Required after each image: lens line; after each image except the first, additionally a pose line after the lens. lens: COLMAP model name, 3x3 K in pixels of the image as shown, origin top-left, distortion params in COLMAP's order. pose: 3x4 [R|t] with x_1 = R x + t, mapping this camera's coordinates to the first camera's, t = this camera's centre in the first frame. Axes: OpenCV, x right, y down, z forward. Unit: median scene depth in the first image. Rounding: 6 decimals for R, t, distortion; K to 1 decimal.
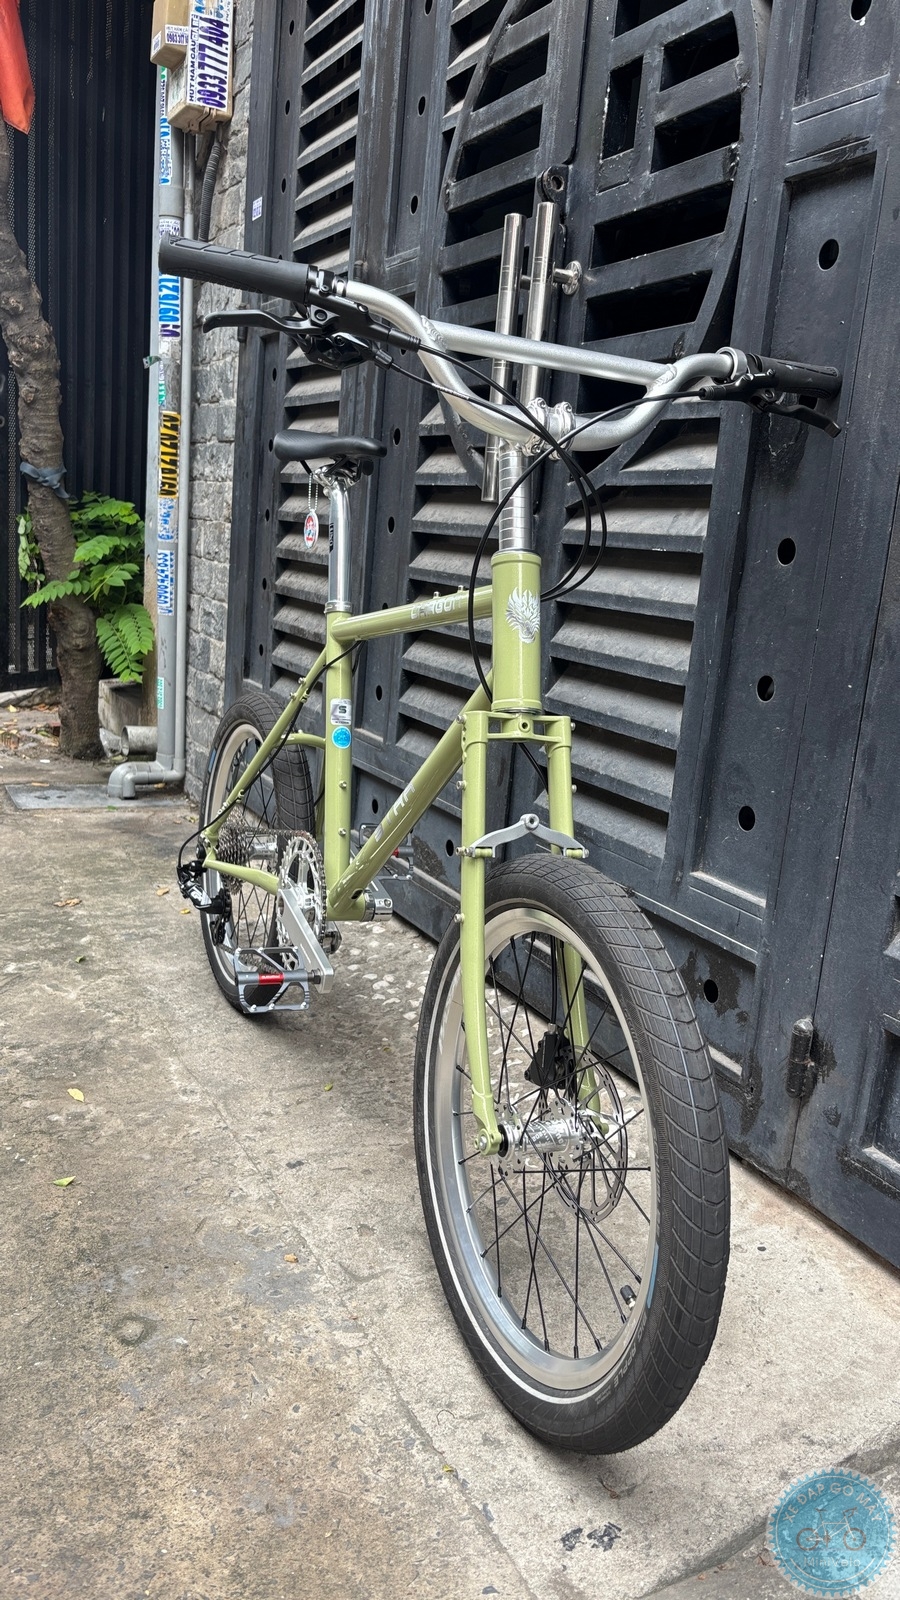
lens RADIAL K [[1231.3, 0, 450.0], [0, 1231.3, 800.0], [0, 0, 1]] dist [0.074757, -0.105349]
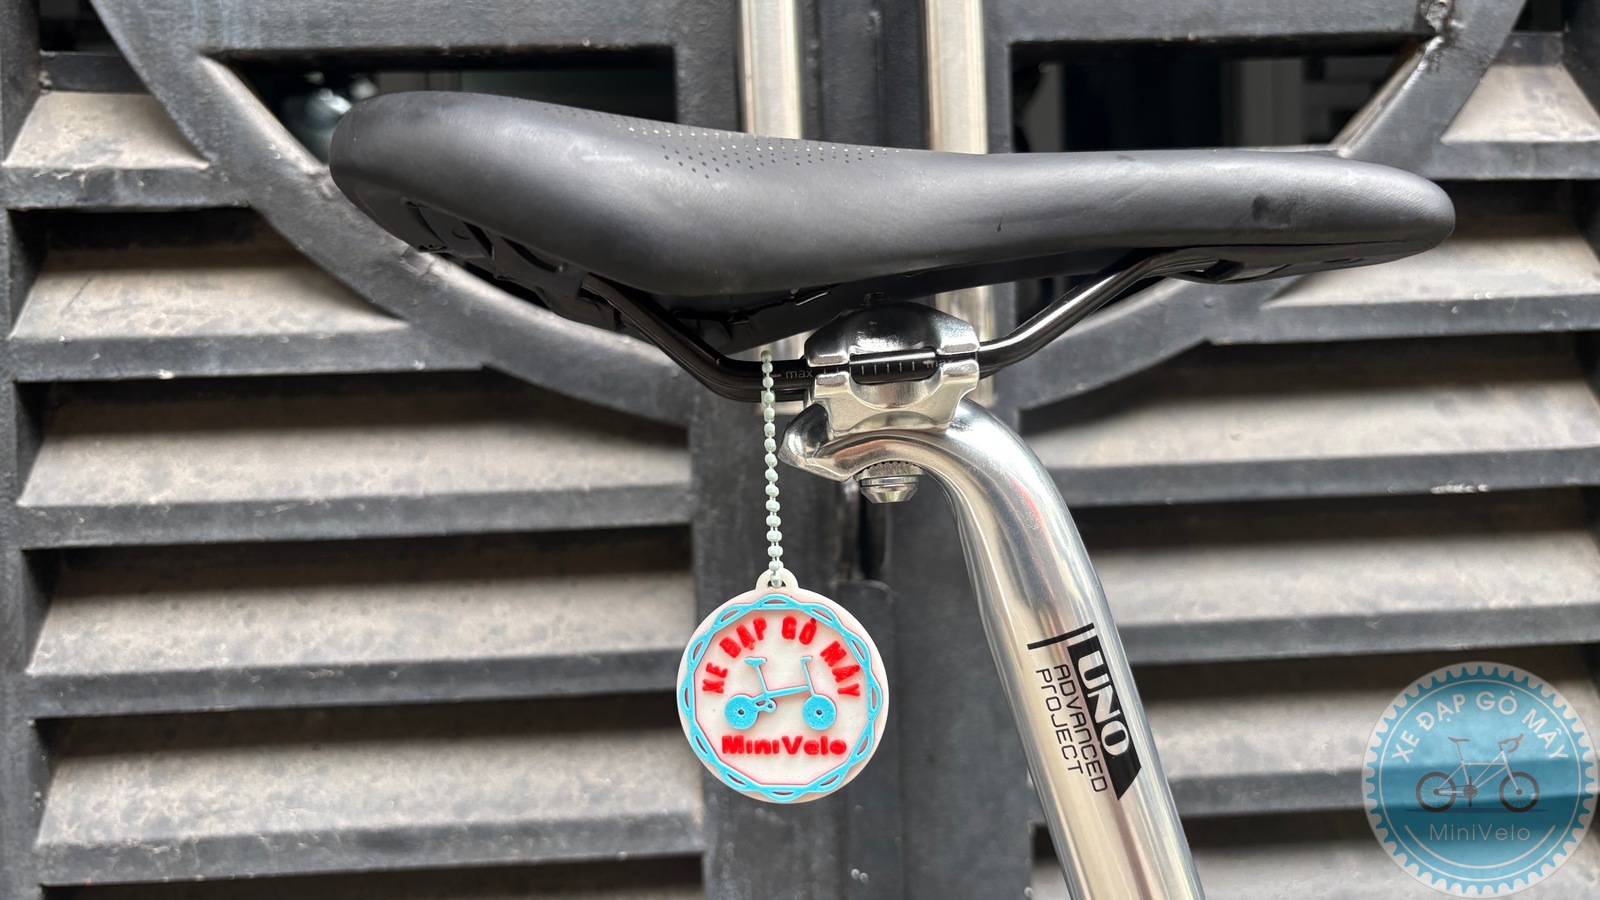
lens RADIAL K [[1224.2, 0, 808.6], [0, 1224.2, 462.9], [0, 0, 1]] dist [0.024272, -0.056975]
pose [[0.414939, -0.123189, 0.901471, -0.213247], [0.255681, 0.966654, 0.014408, -0.207151], [-0.873185, 0.224511, 0.432600, 0.773271]]
